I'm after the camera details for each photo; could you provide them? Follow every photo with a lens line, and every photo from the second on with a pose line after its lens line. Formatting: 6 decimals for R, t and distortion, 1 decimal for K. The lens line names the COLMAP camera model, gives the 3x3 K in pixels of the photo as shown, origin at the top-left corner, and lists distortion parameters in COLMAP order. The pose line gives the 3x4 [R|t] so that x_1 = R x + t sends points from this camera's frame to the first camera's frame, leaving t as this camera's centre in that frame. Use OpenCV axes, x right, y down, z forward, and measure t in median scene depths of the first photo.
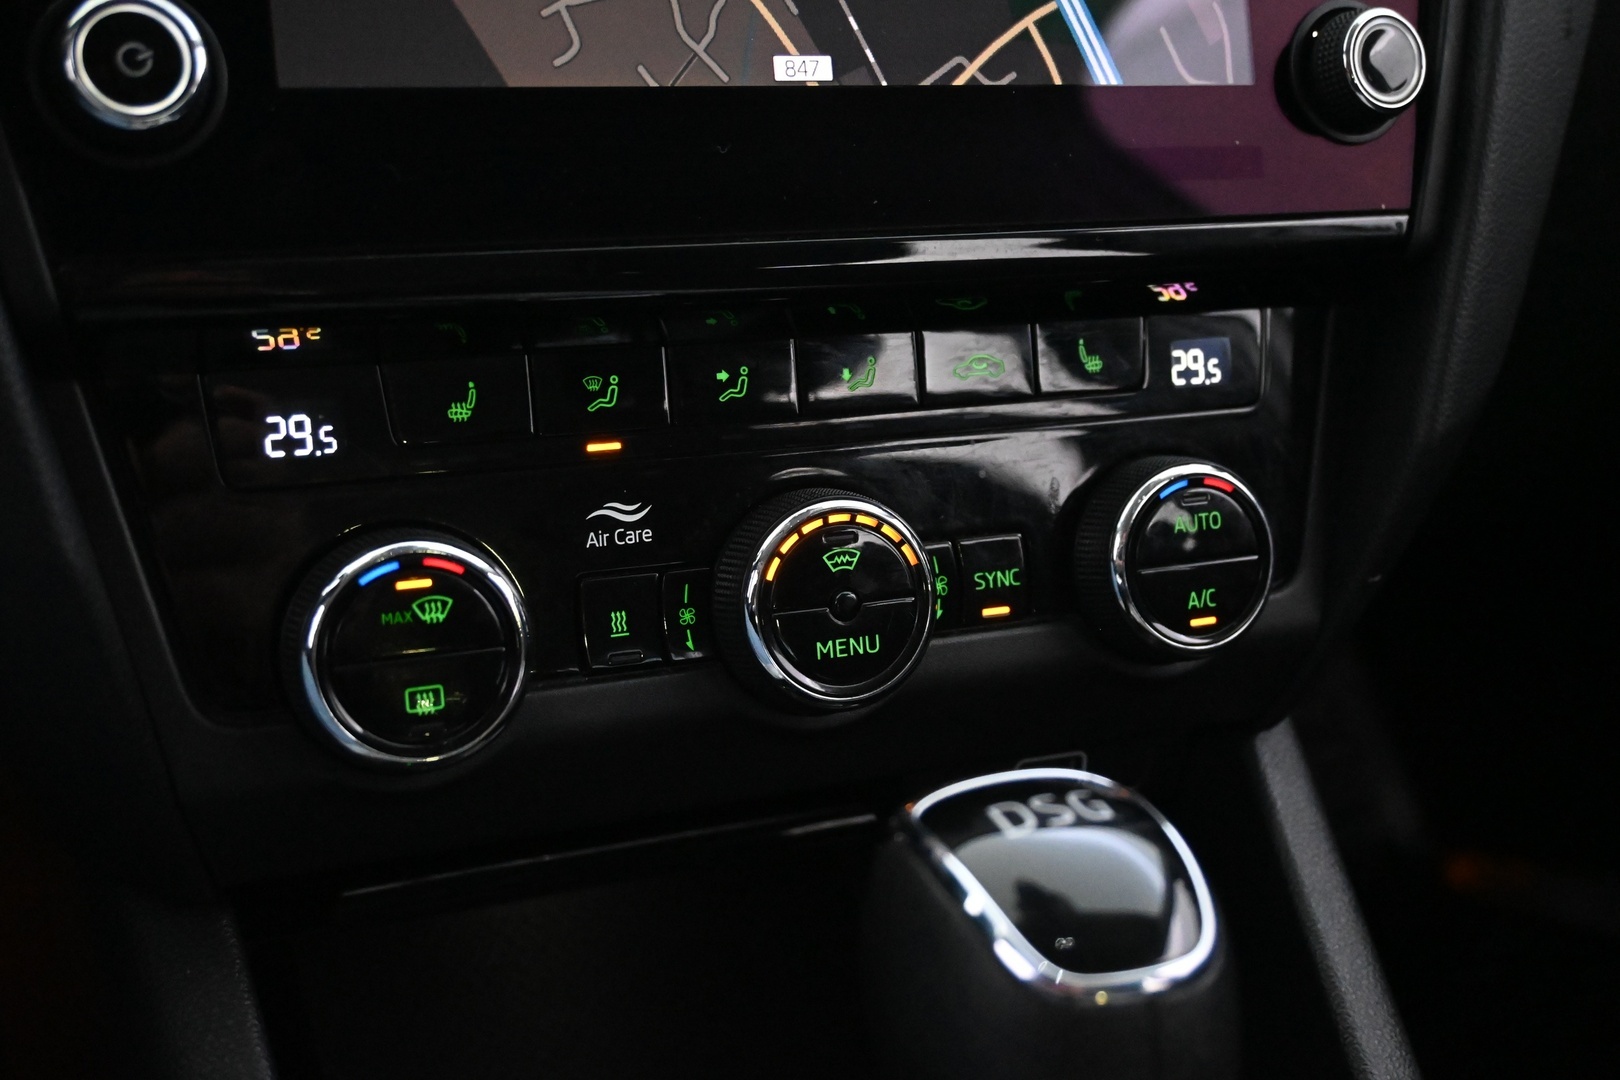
lens RADIAL K [[1927.4, 0, 809.6], [0, 1927.4, 550.8], [0, 0, 1]] dist [-0.002687, 0.000000]
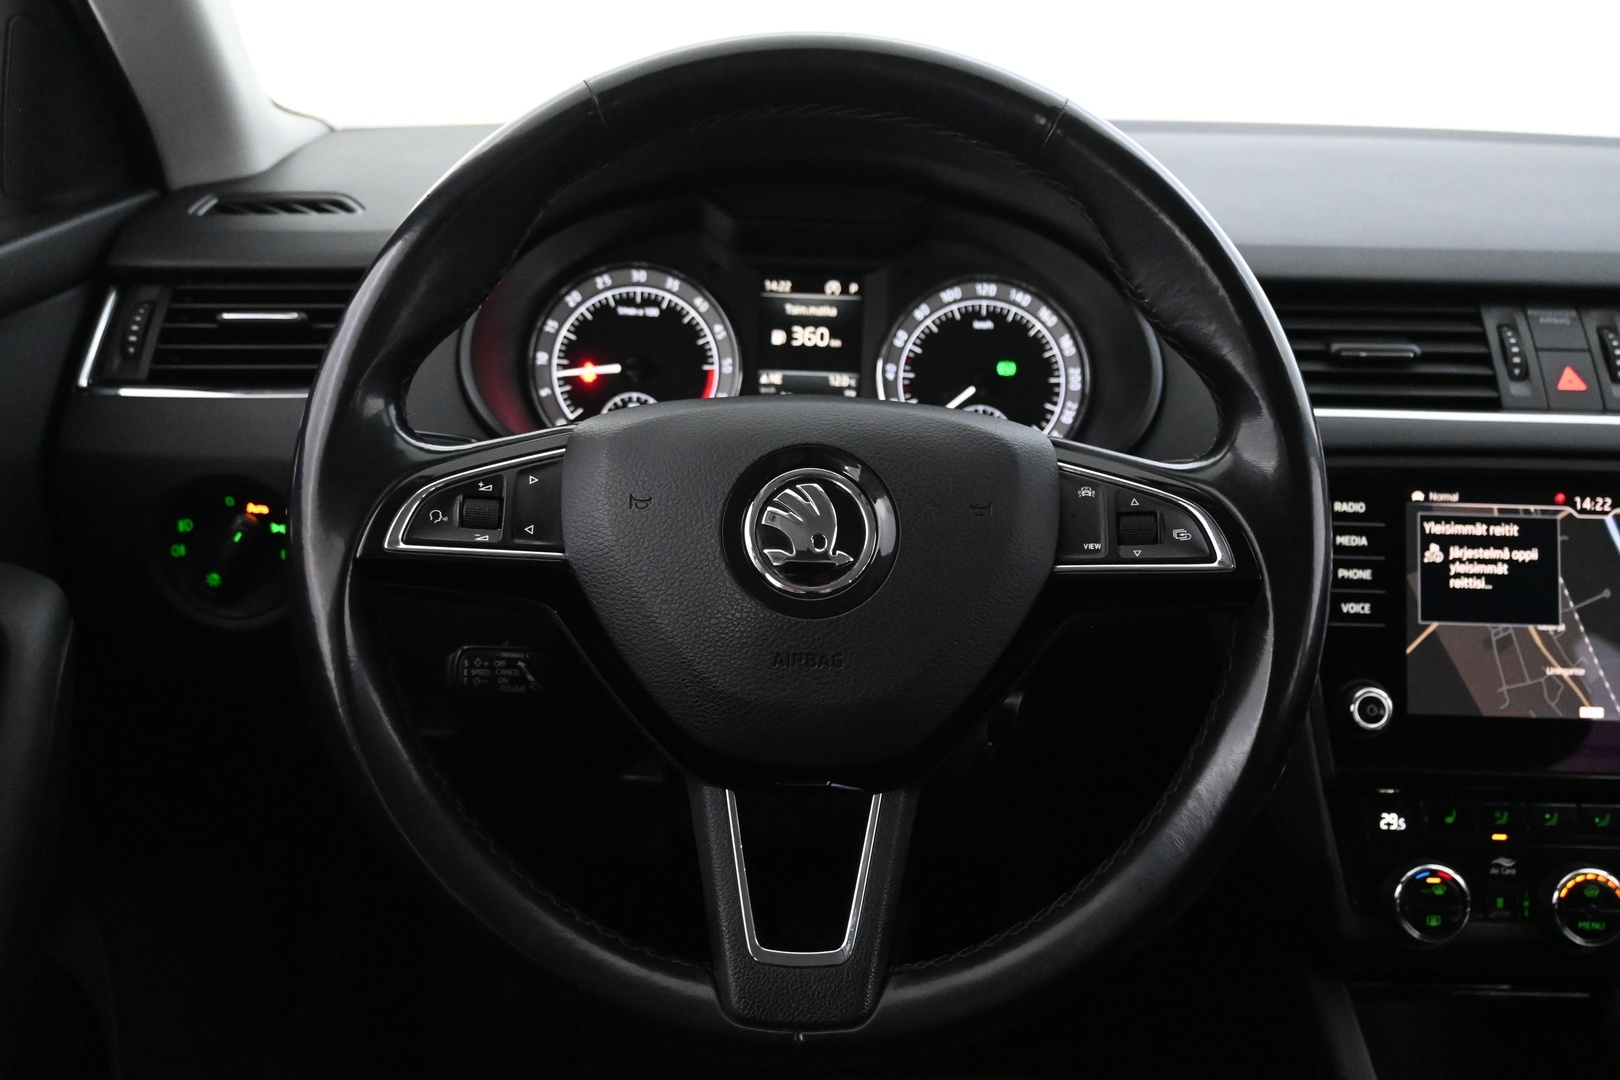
lens RADIAL K [[1604.0, 0, 815.0], [0, 1604.0, 545.8], [0, 0, 1]] dist [0.002373, 0.000000]
pose [[0.922246, 0.080938, -0.378037, -0.176128], [-0.125009, 0.987741, -0.093491, -0.129033], [0.365835, 0.133480, 0.921058, -1.536866]]
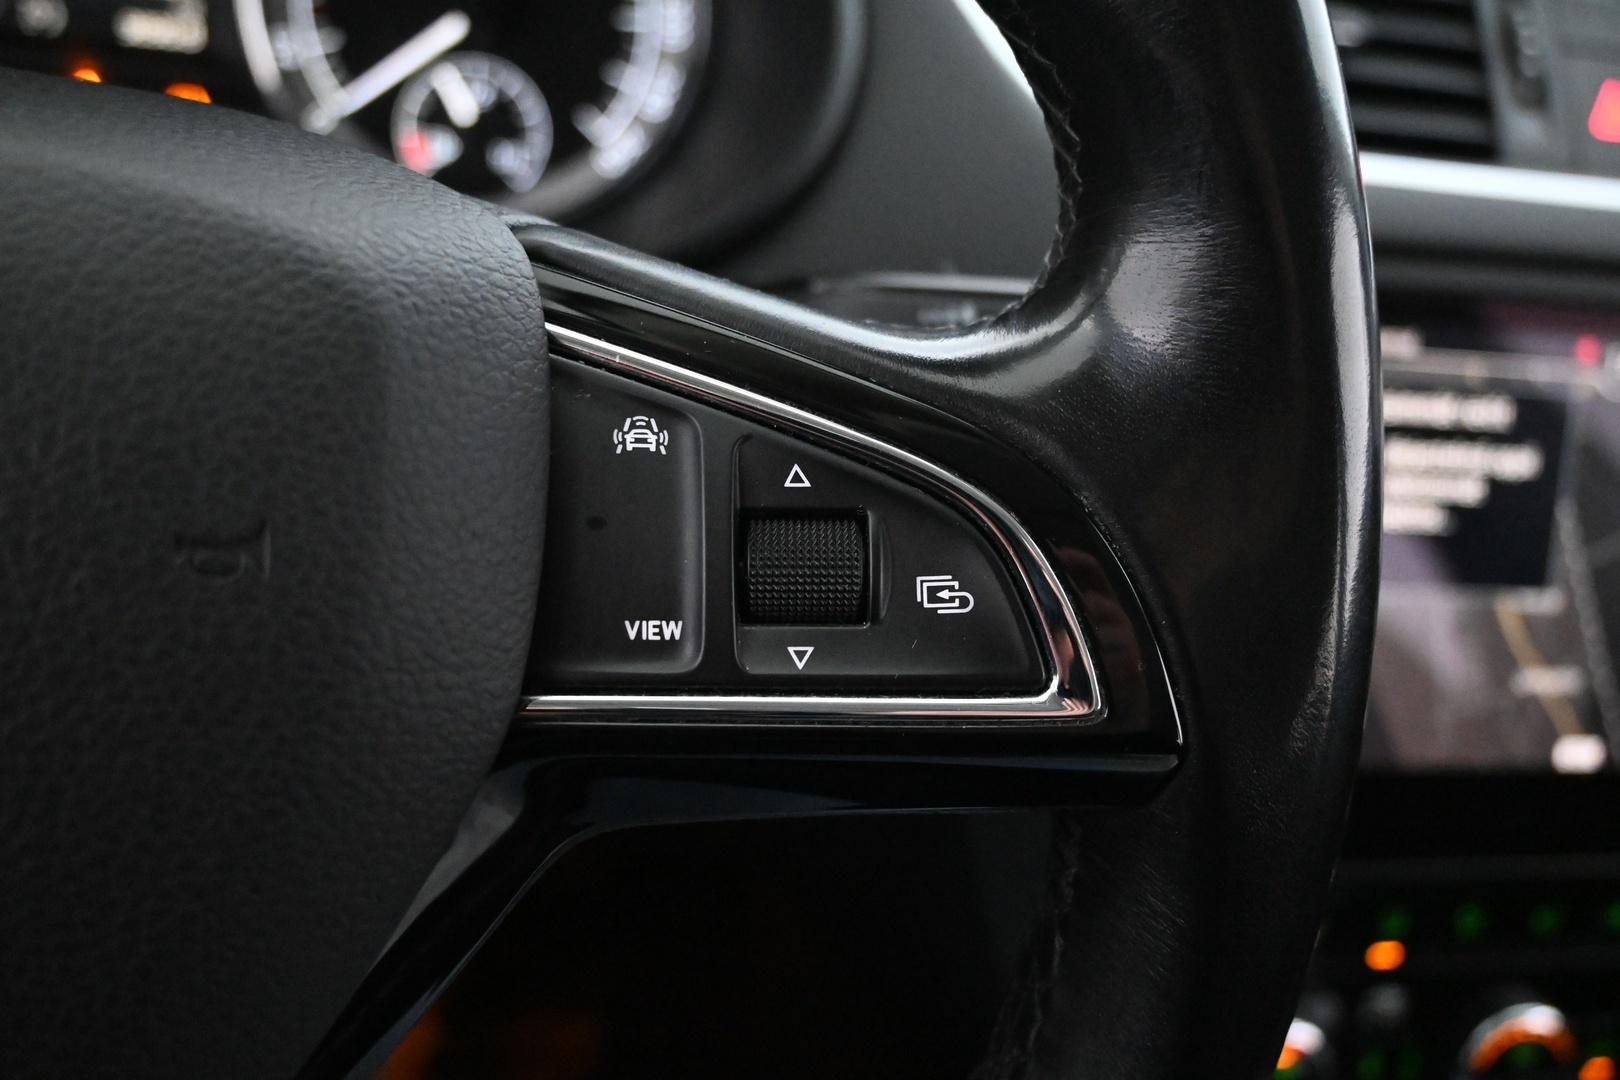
lens RADIAL K [[1604.0, 0, 821.6], [0, 1604.0, 556.8], [0, 0, 1]] dist [0.002373, 0.000000]
pose [[0.977937, 0.172492, -0.117837, -0.451942], [-0.161918, 0.982304, 0.094138, -0.415013], [0.131990, -0.072981, 0.988561, -0.302287]]
